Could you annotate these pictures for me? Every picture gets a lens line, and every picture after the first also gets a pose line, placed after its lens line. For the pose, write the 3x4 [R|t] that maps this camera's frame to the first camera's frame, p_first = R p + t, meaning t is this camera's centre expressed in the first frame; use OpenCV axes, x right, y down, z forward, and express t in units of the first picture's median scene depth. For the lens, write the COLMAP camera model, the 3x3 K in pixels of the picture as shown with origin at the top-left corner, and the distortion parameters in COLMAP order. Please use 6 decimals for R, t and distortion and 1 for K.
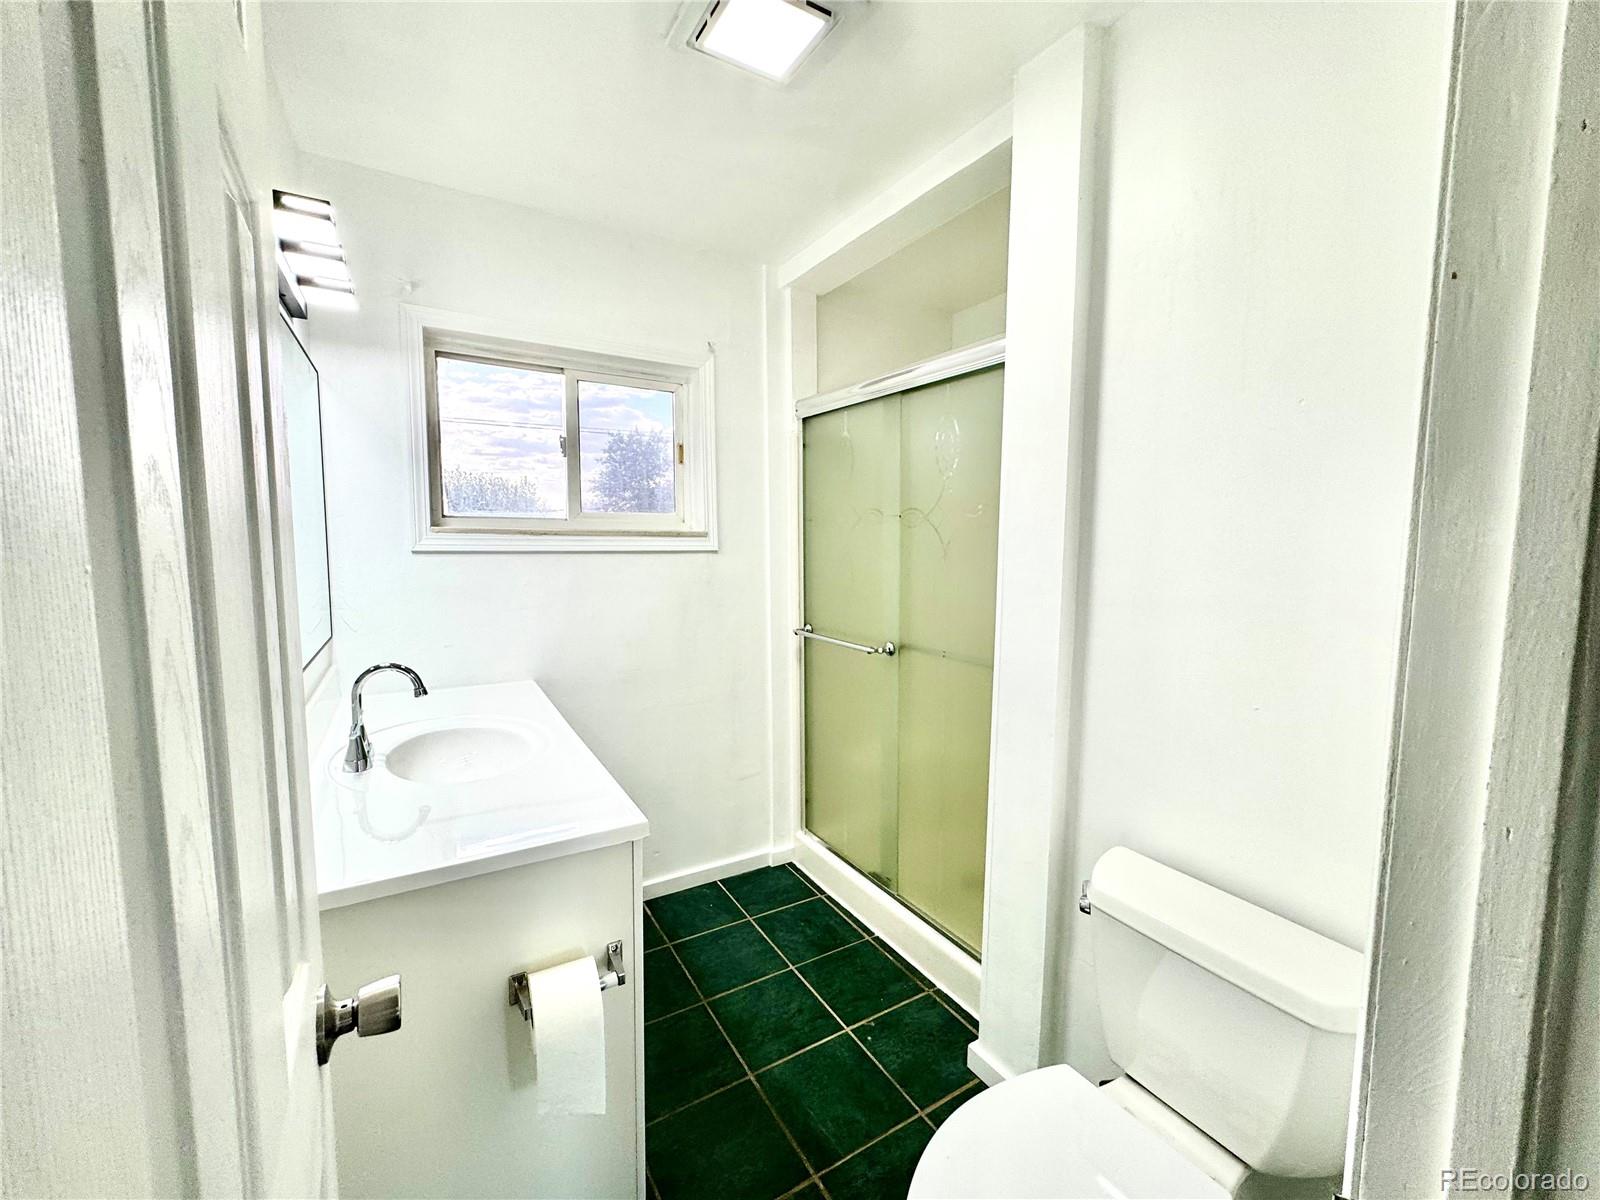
lens RADIAL K [[640.9, 0, 798.3], [0, 640.9, 598.1], [0, 0, 1]] dist [-0.002482, 0.000241]
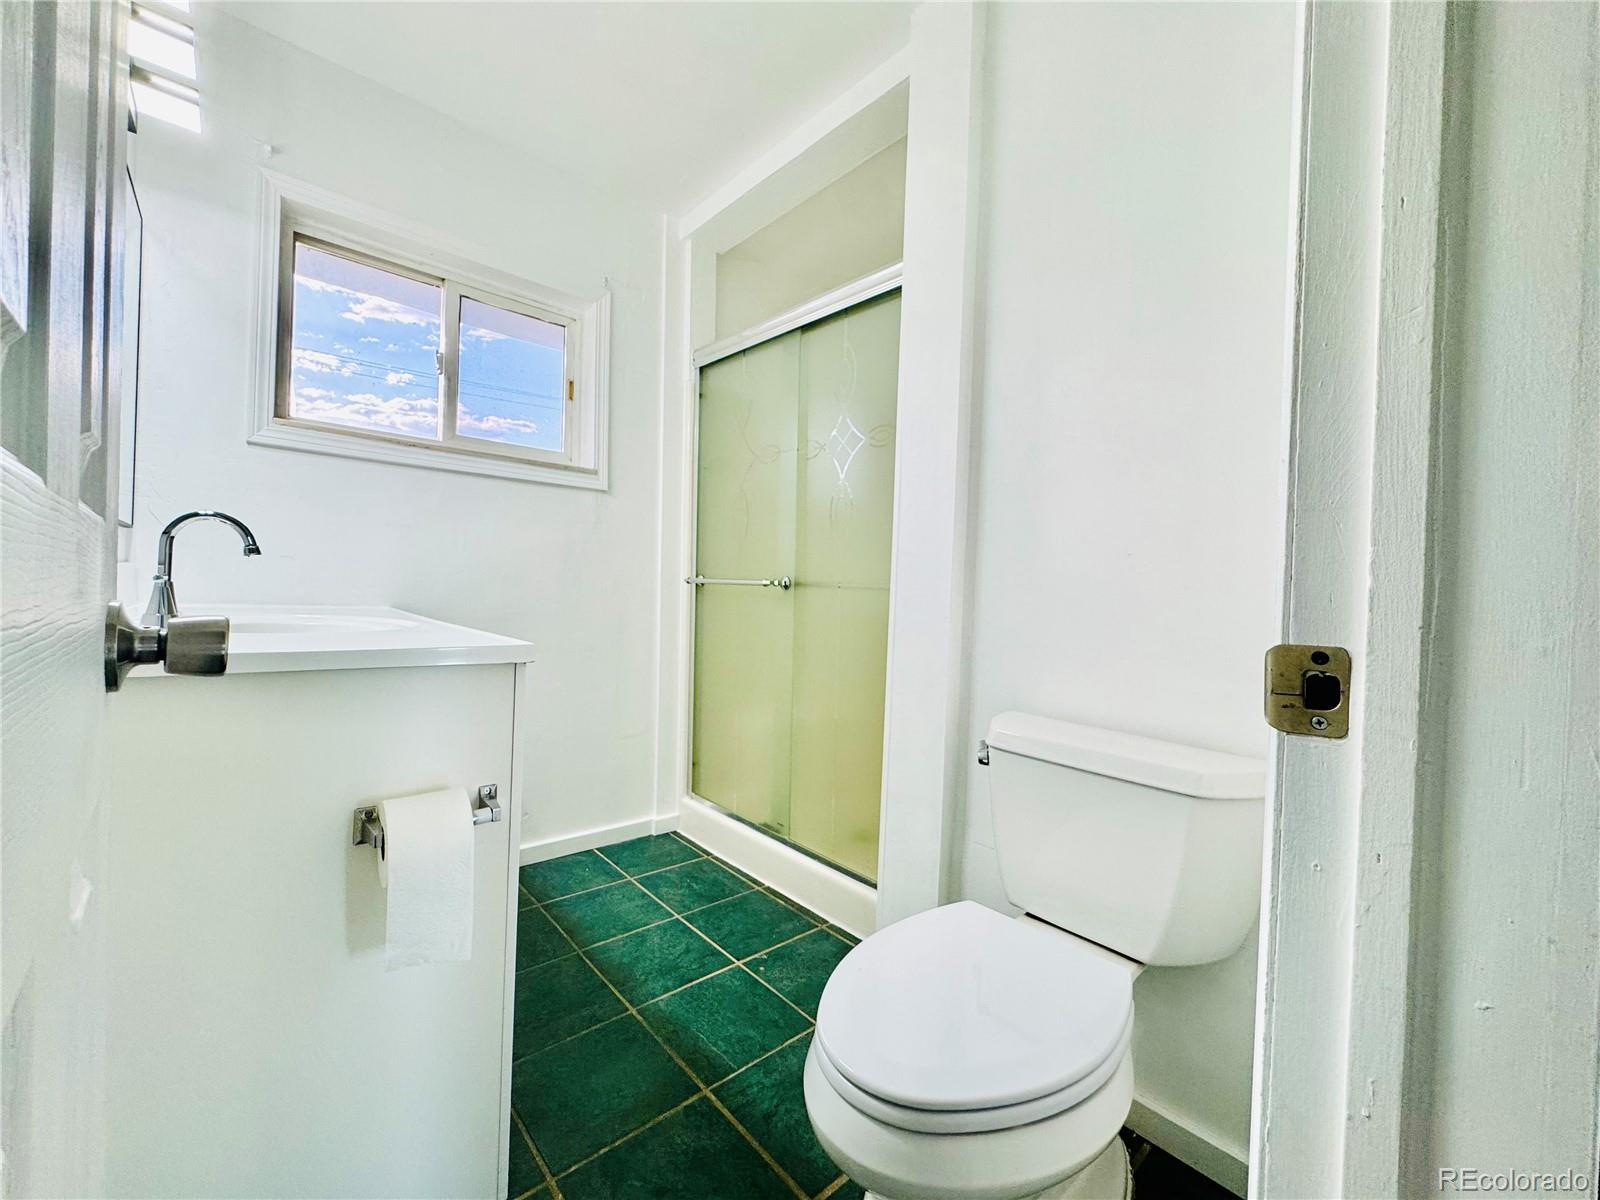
lens RADIAL K [[641.8, 0, 798.7], [0, 641.8, 597.3], [0, 0, 1]] dist [-0.002992, 0.000132]
pose [[0.982620, 0.026281, 0.183757, -0.019593], [-0.012285, 0.996964, -0.076894, 0.180509], [-0.185220, 0.073300, 0.979959, 0.022080]]
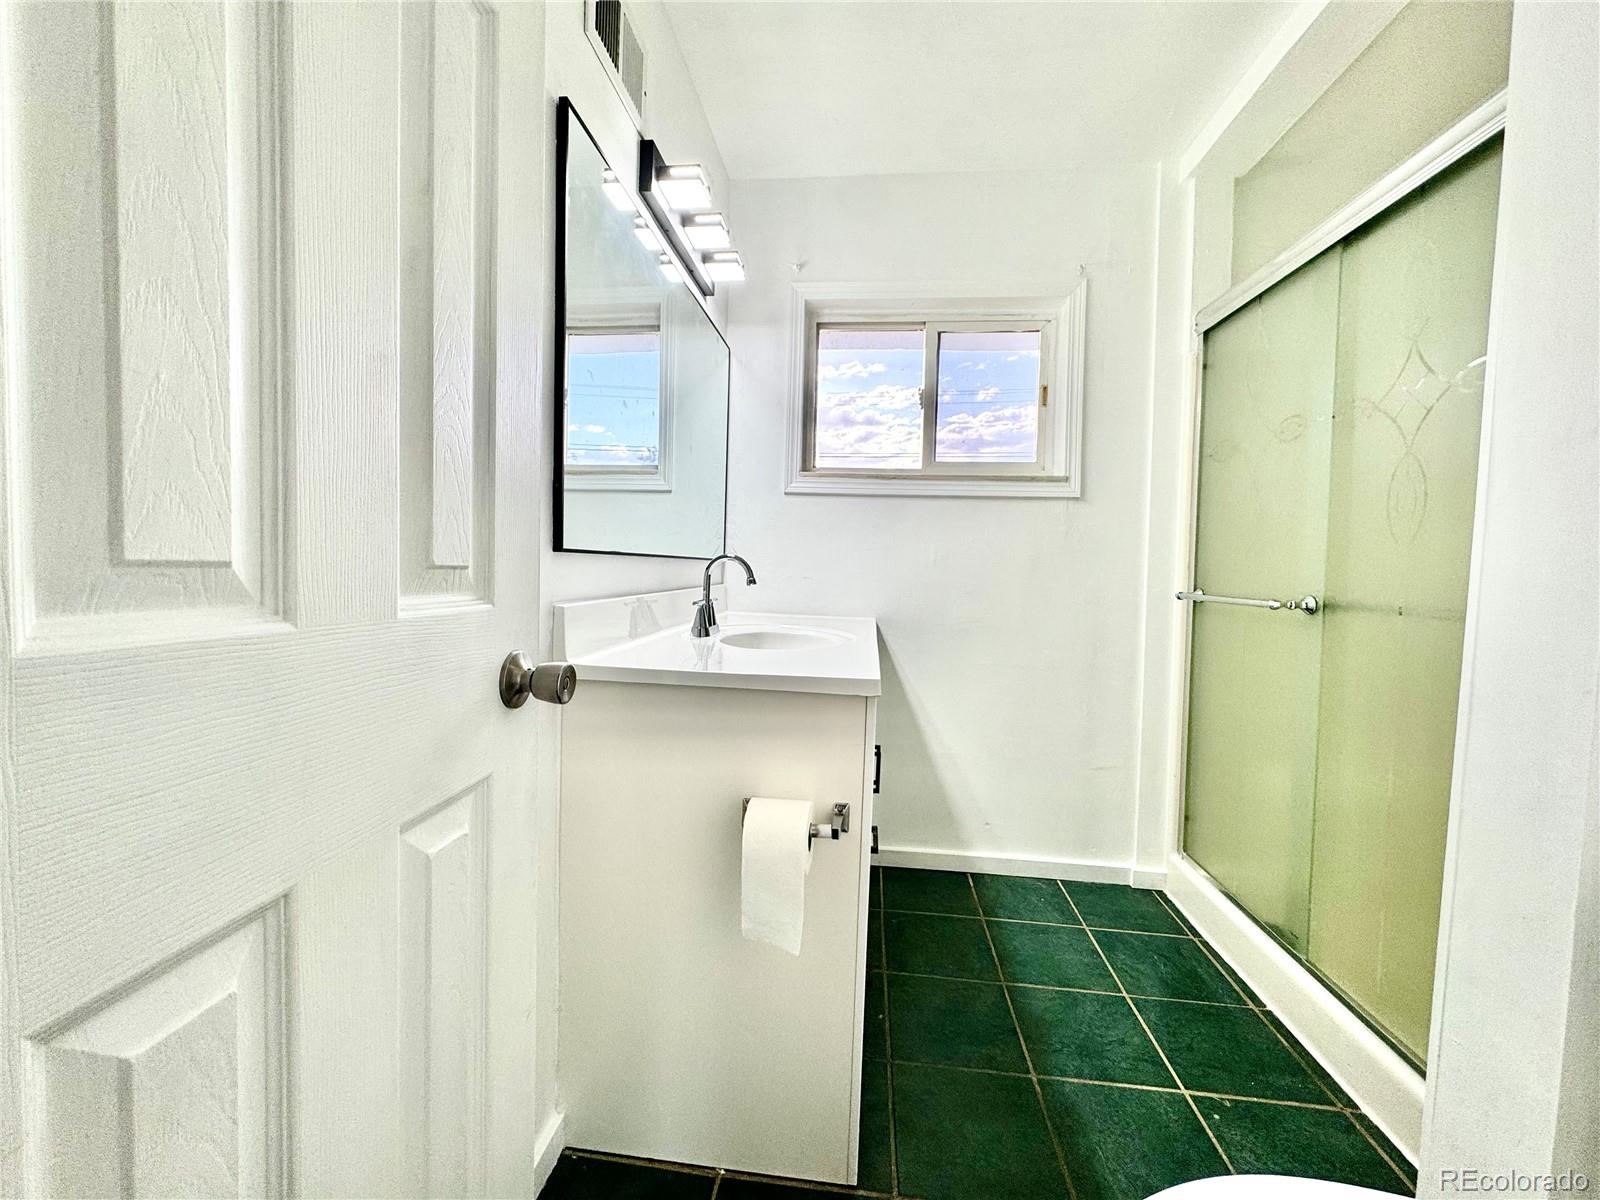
lens RADIAL K [[641.8, 0, 798.7], [0, 641.8, 597.3], [0, 0, 1]] dist [-0.002992, 0.000132]
pose [[0.796585, 0.044518, -0.602885, 0.121015], [-0.077410, 0.996586, -0.028690, 0.137005], [0.599550, 0.069523, 0.797312, 0.088613]]
